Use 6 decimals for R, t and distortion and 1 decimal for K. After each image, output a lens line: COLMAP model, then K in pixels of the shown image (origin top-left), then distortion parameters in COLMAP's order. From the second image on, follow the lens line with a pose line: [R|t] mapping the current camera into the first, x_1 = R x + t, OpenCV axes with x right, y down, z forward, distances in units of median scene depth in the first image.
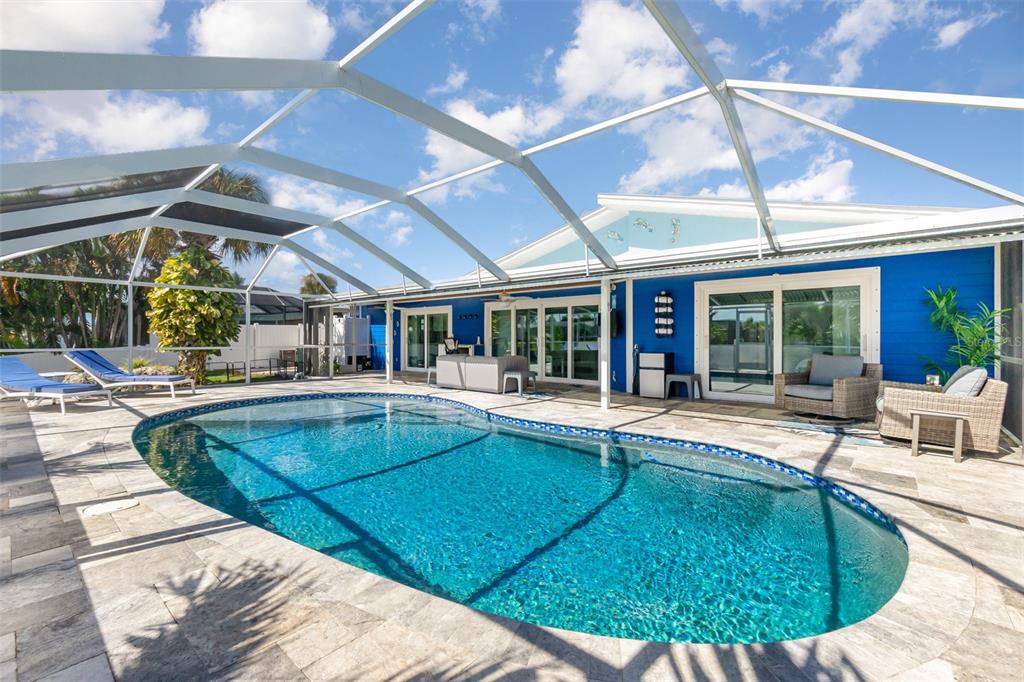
lens RADIAL K [[445.9, 0, 514.0], [0, 445.9, 332.7], [0, 0, 1]] dist [-0.001191, 0.000159]
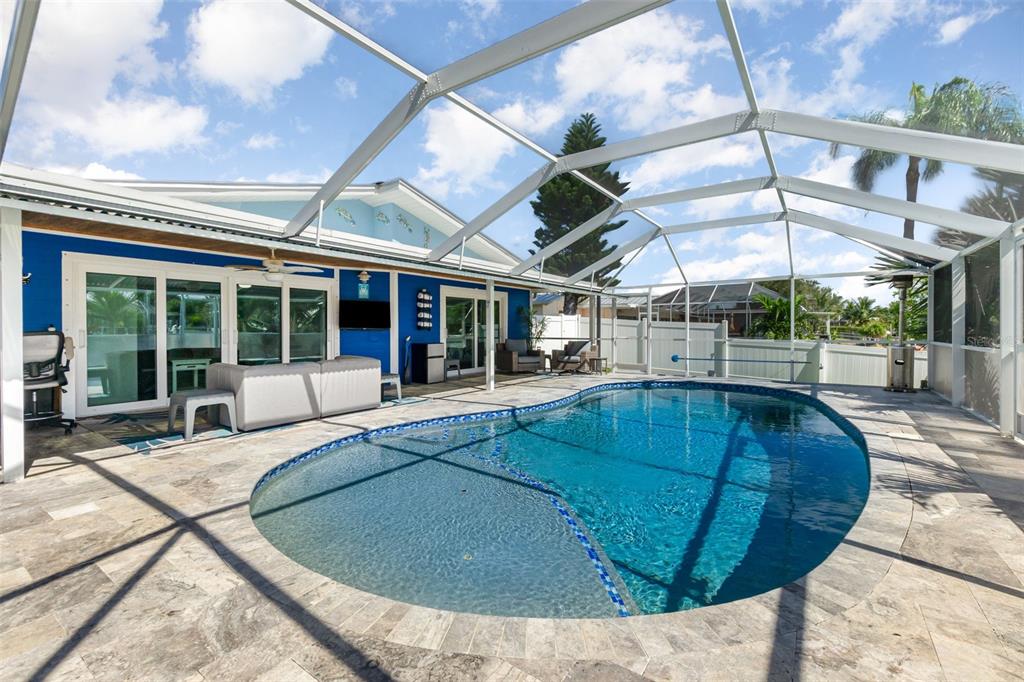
lens RADIAL K [[445.9, 0, 514.0], [0, 445.9, 332.7], [0, 0, 1]] dist [-0.001191, 0.000159]
pose [[-0.107208, -0.008190, 0.994203, -0.815060], [-0.004089, 0.999961, 0.007796, 0.008080], [-0.994228, -0.003229, -0.107237, 0.895620]]
